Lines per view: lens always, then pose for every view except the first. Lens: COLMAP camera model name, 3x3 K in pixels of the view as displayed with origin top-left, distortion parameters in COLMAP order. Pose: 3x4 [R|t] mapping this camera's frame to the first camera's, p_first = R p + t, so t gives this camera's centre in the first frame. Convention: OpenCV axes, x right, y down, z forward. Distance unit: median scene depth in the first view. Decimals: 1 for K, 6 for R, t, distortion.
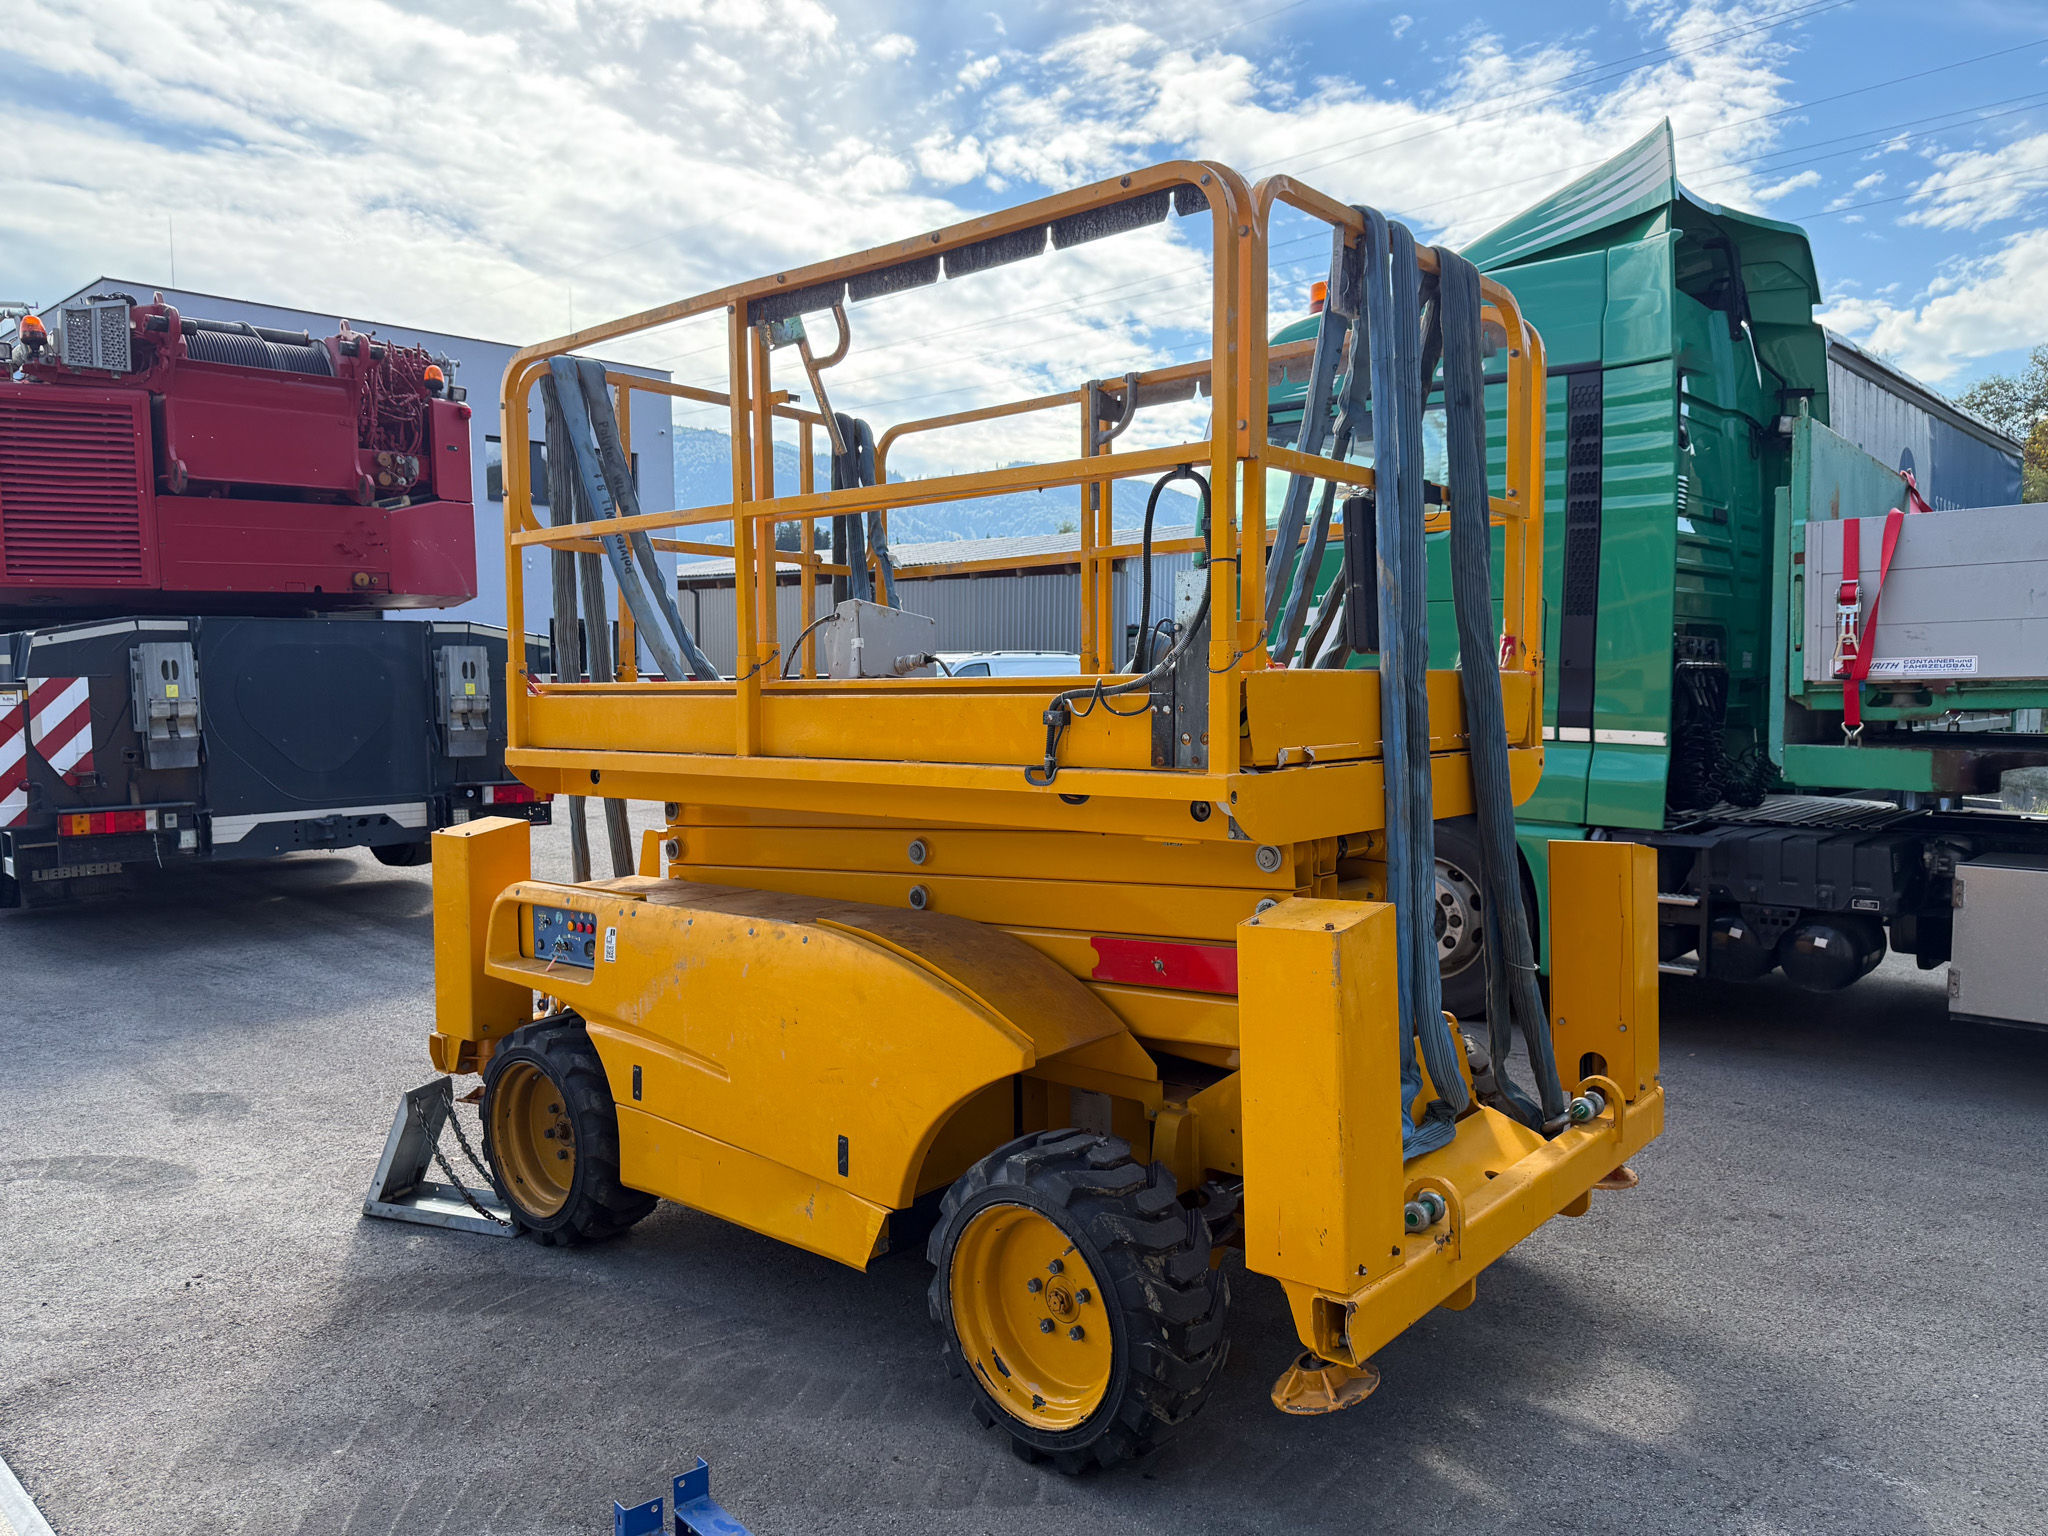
lens RADIAL K [[1431.8, 0, 1020.2], [0, 1431.8, 769.7], [0, 0, 1]] dist [-0.003276, -0.002656]
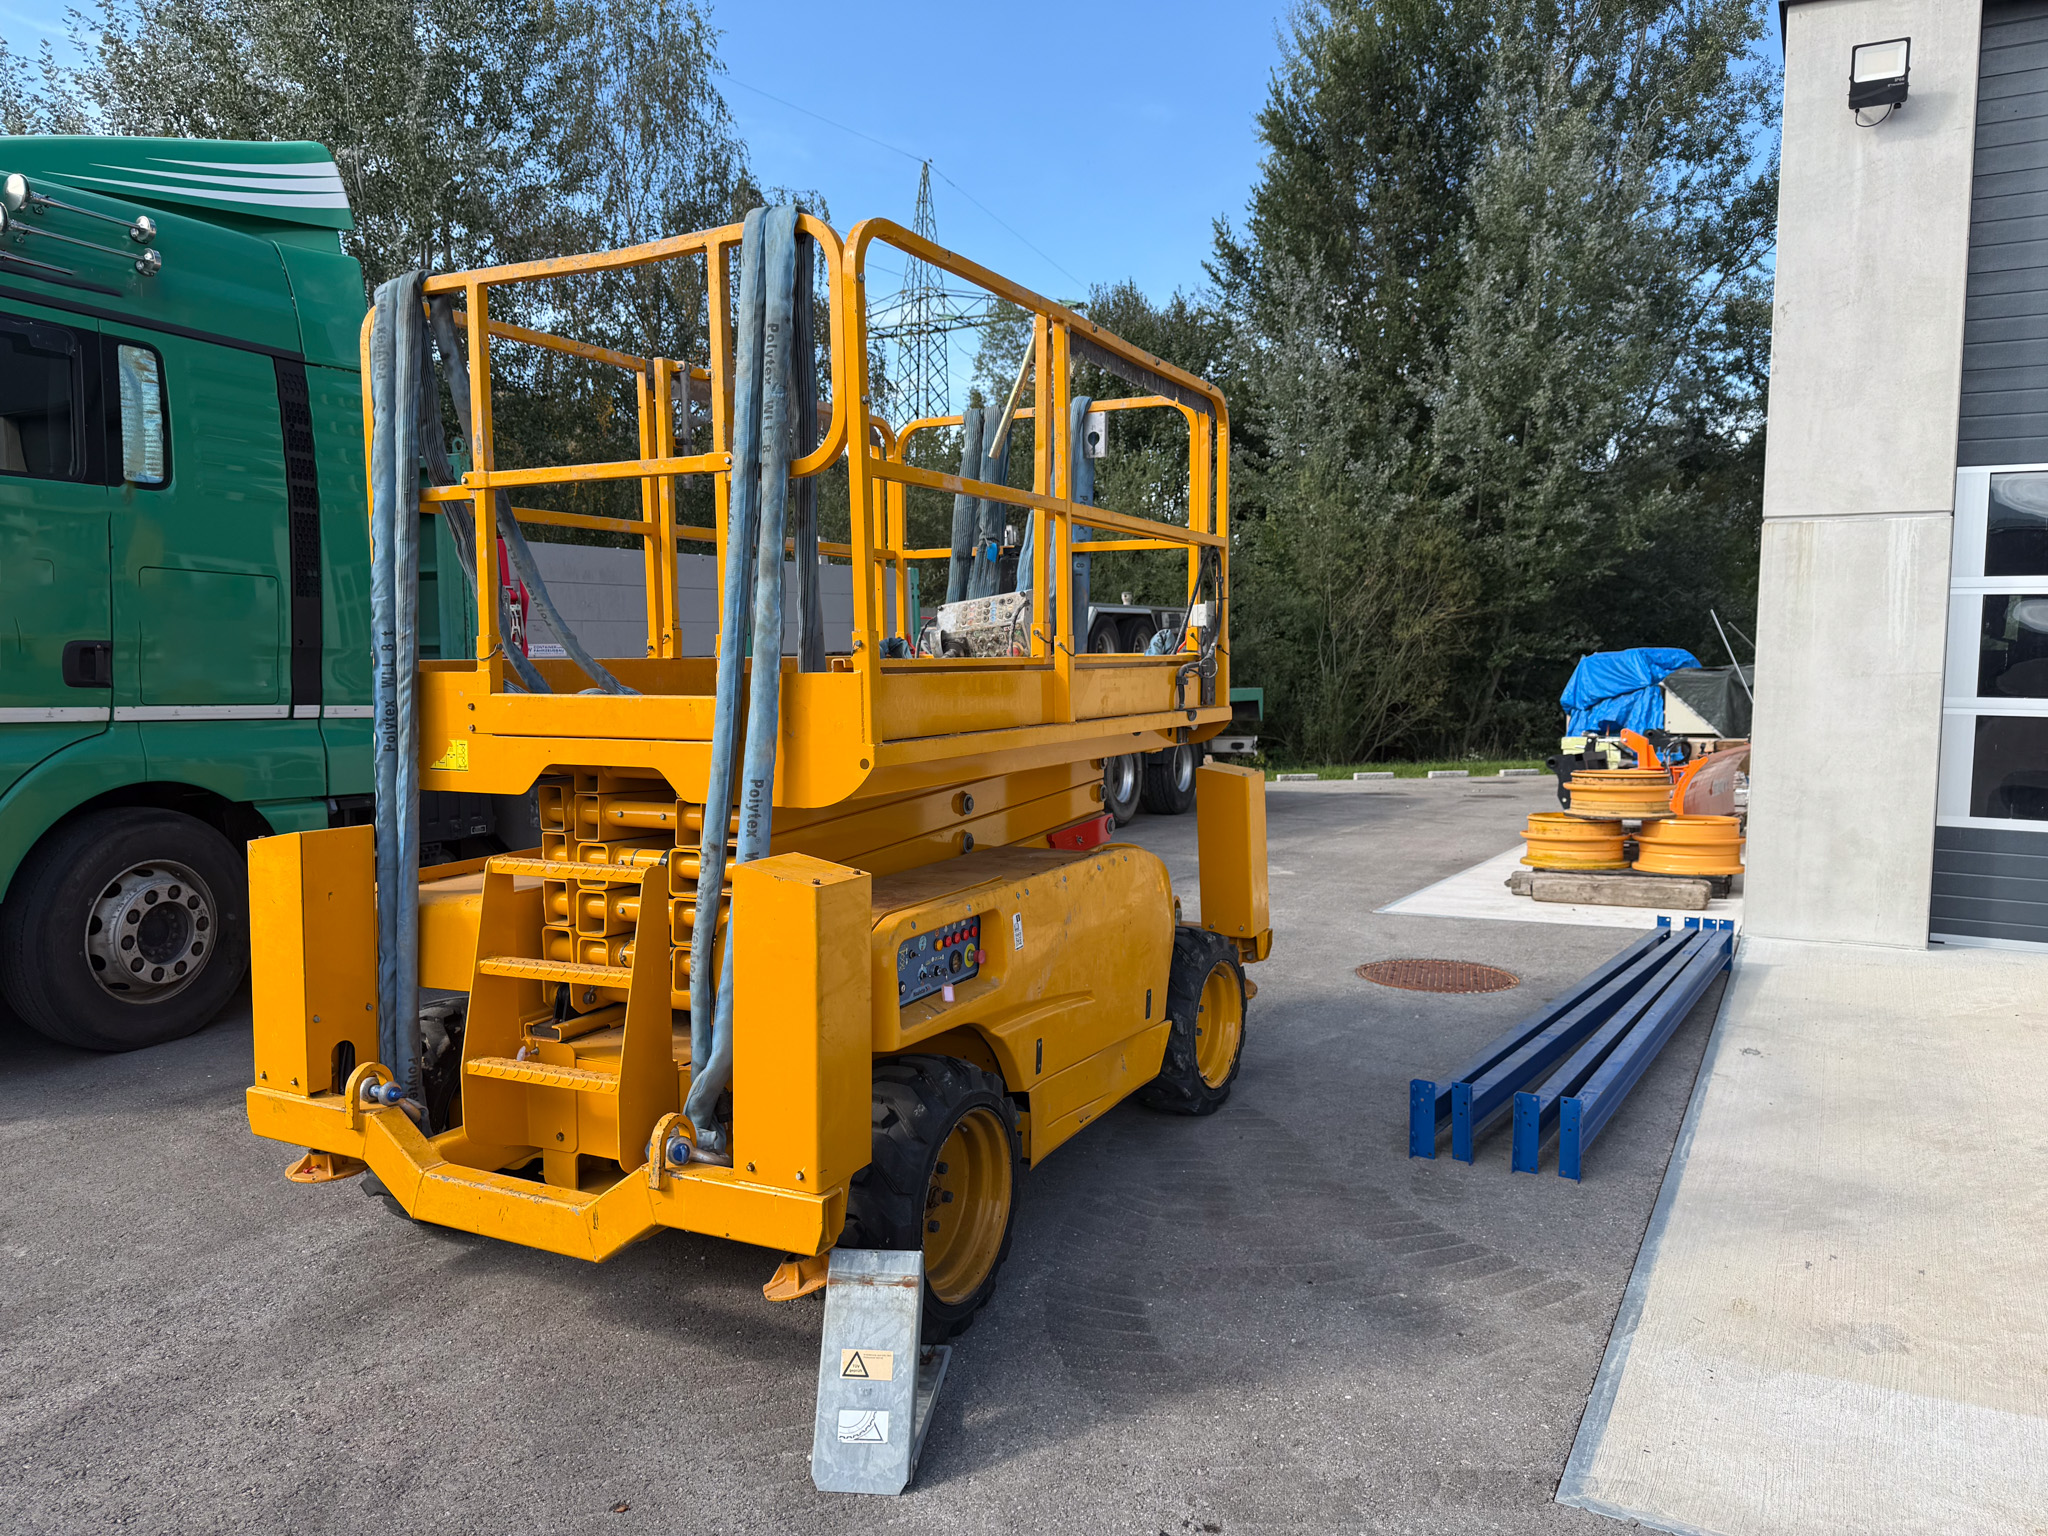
lens RADIAL K [[1431.8, 0, 1020.2], [0, 1431.8, 769.7], [0, 0, 1]] dist [-0.003276, -0.002656]
pose [[-0.238511, -0.071441, 0.968508, -0.745043], [0.059358, 0.994353, 0.087965, -0.043662], [-0.969324, 0.078470, -0.232924, 0.751828]]
